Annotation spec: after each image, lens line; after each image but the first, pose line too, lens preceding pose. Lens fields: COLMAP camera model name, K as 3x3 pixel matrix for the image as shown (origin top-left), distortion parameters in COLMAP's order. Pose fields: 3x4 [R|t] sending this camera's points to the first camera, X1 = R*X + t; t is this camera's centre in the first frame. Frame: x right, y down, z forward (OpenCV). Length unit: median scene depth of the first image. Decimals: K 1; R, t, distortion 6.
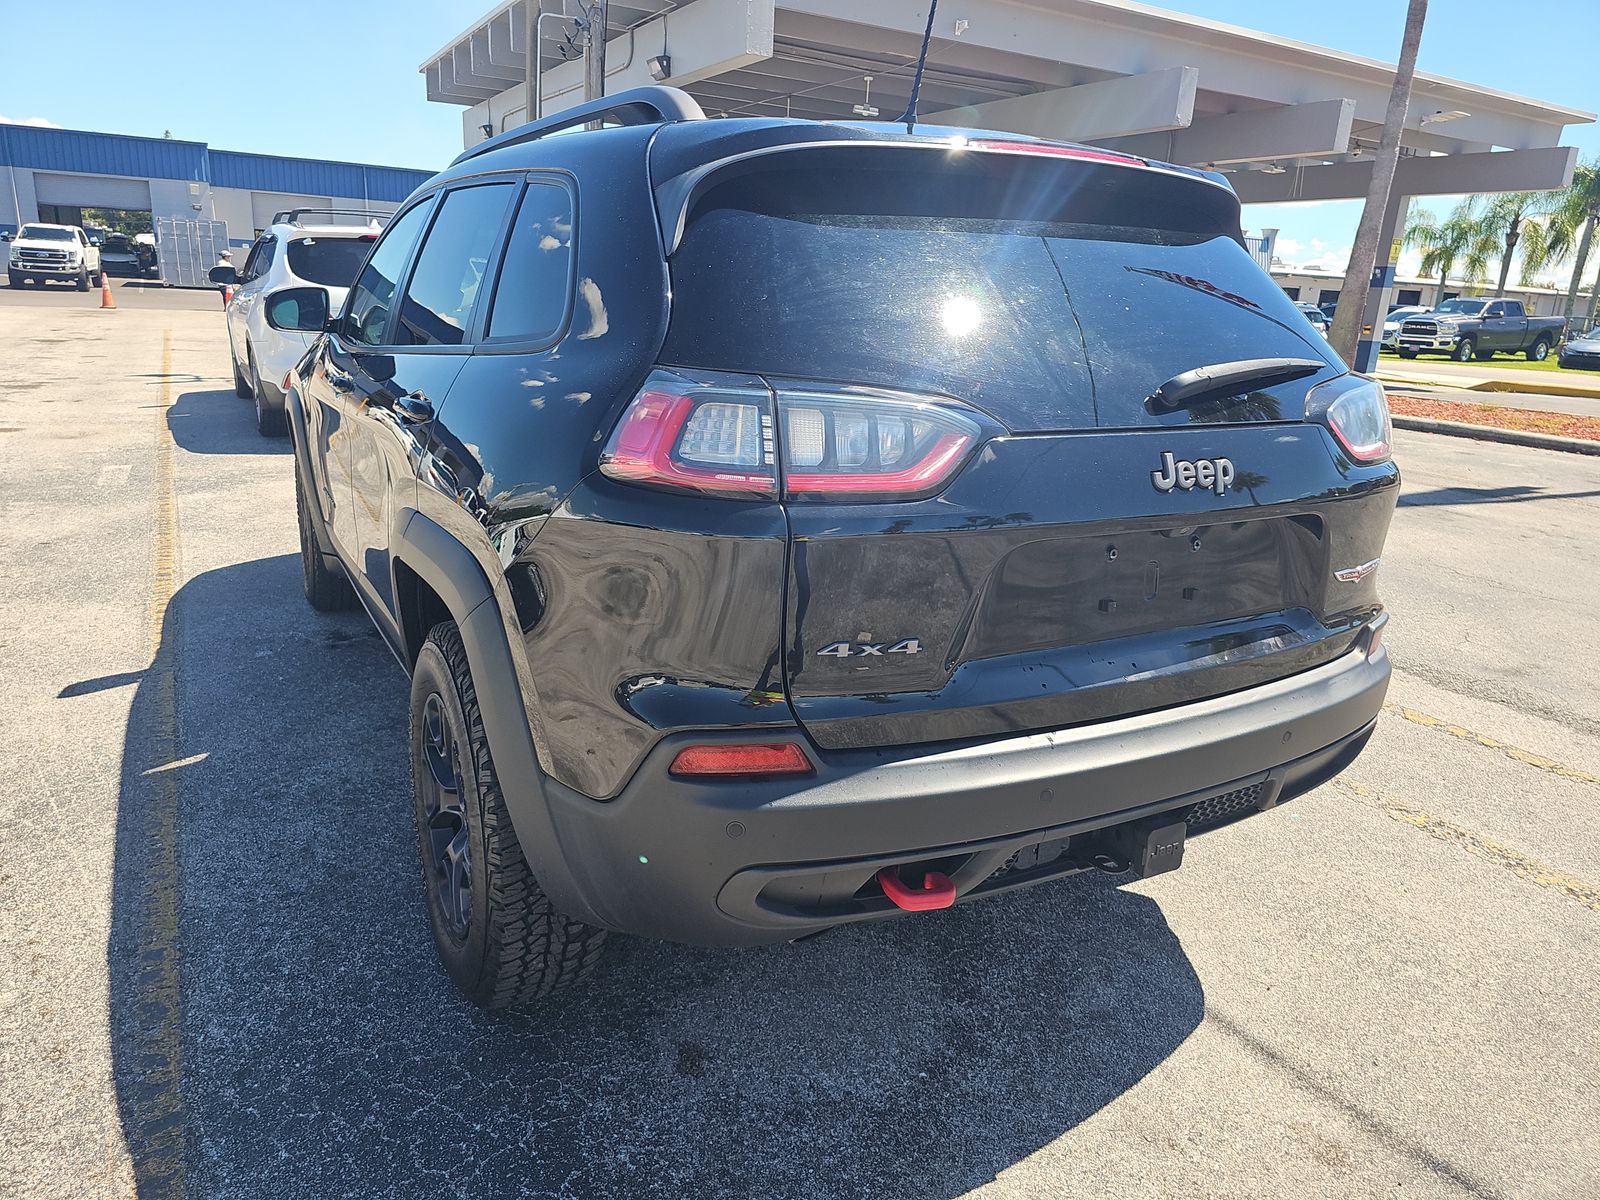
lens RADIAL K [[1081.4, 0, 800.0], [0, 1081.4, 600.0], [0, 0, 1]] dist [0.011123, -0.003972]
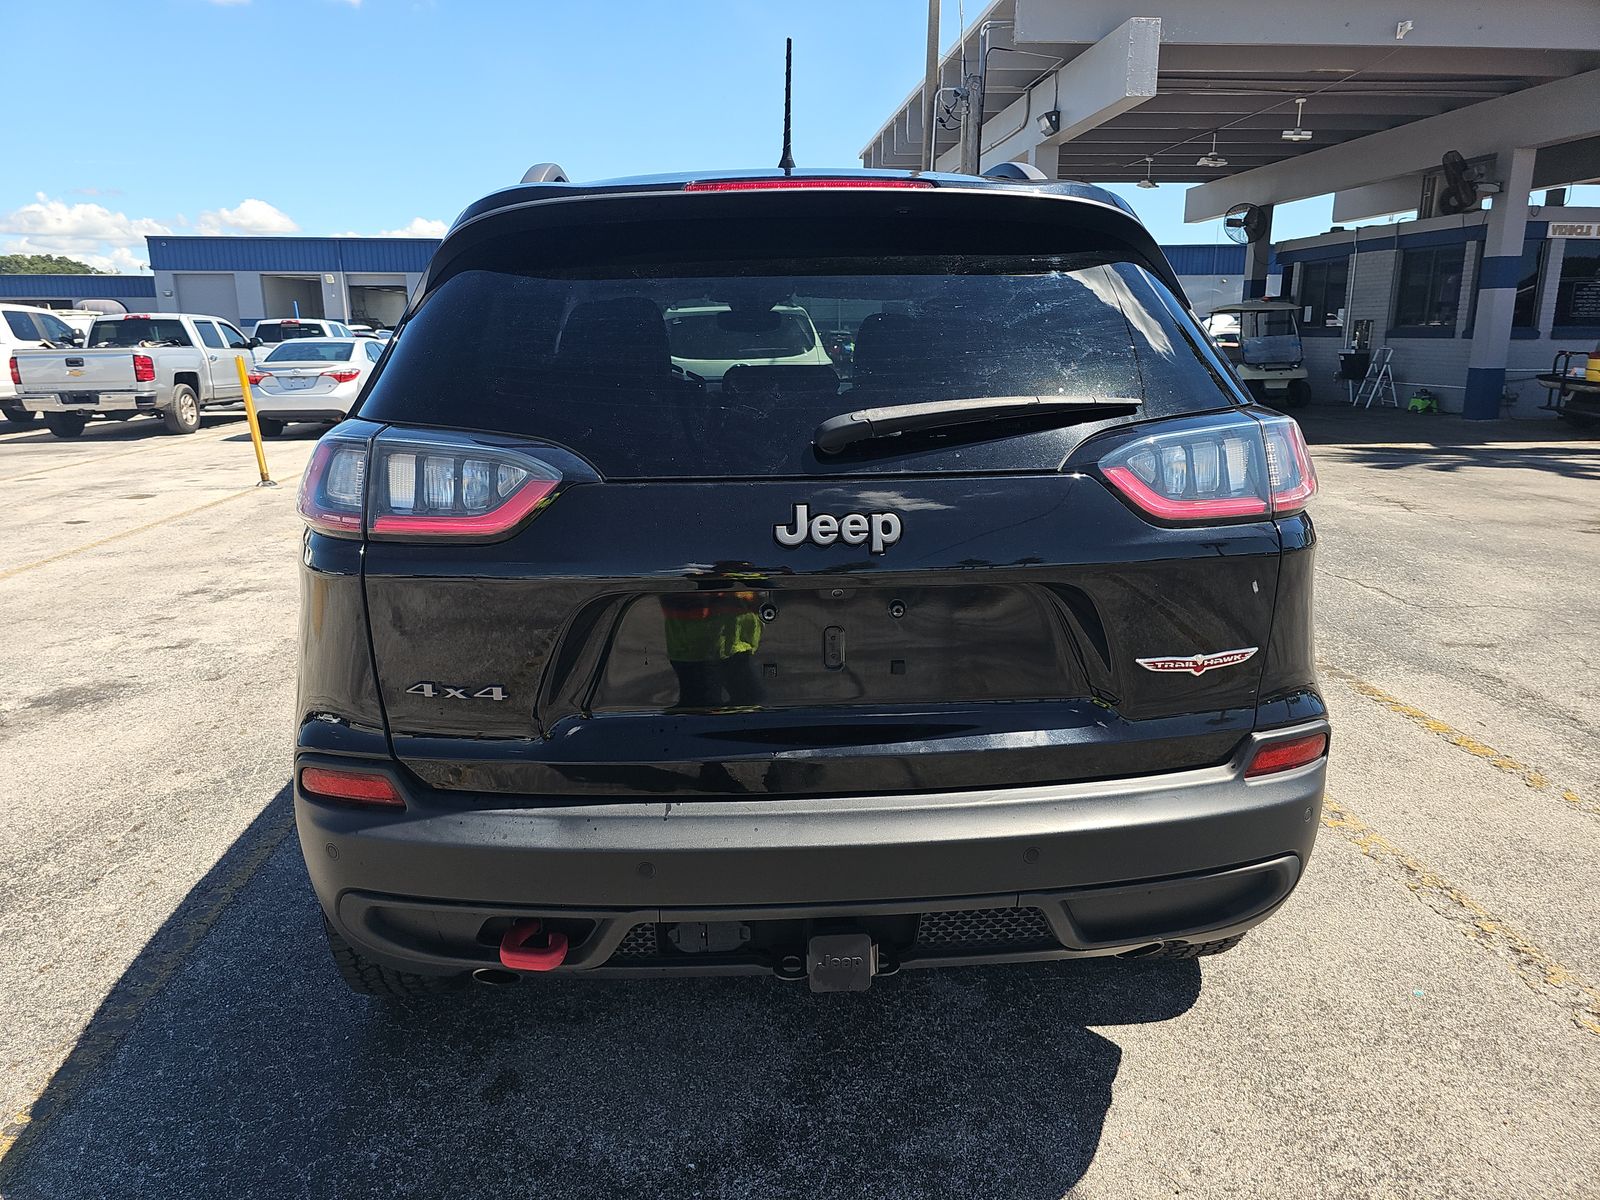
lens RADIAL K [[1072.7, 0, 776.6], [0, 1072.7, 589.0], [0, 0, 1]] dist [0.049896, -0.057240]
pose [[0.895710, 0.049076, -0.441922, 0.640409], [-0.075471, 0.996249, -0.042334, -0.025061], [0.438187, 0.071271, 0.896054, 0.183629]]
